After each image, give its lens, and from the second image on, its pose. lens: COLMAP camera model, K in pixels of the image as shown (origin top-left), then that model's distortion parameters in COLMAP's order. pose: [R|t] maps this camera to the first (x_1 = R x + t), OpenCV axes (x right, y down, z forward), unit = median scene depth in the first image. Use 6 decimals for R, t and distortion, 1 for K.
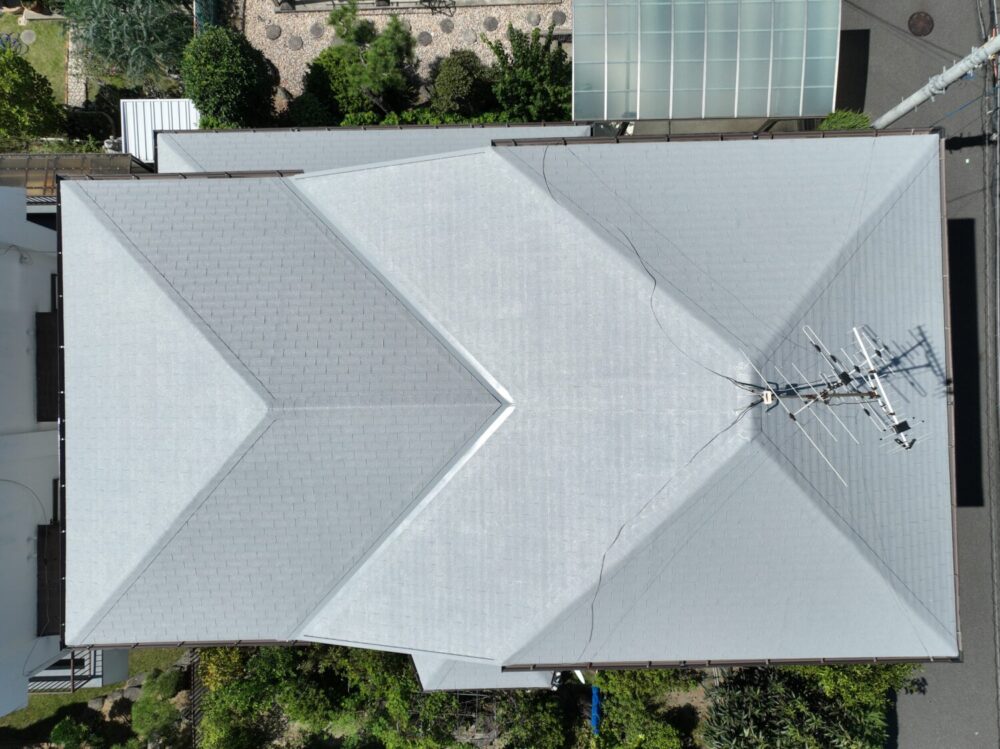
lens RADIAL K [[702.4, 0, 504.0], [0, 702.4, 372.5], [0, 0, 1]] dist [-0.001987, 0.021195]
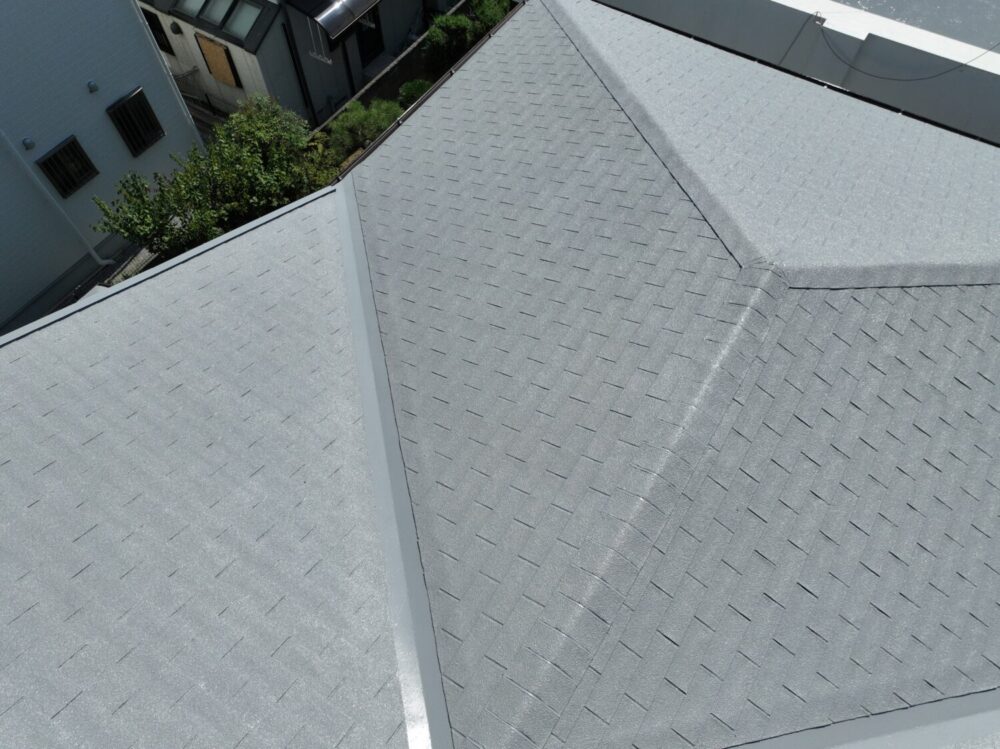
lens RADIAL K [[702.4, 0, 504.5], [0, 702.4, 373.6], [0, 0, 1]] dist [-0.001987, 0.021195]
pose [[-0.553939, 0.716969, -0.423210, -0.016045], [-0.832514, -0.471840, 0.290324, 0.029021], [0.008466, 0.513150, 0.858257, 0.582150]]
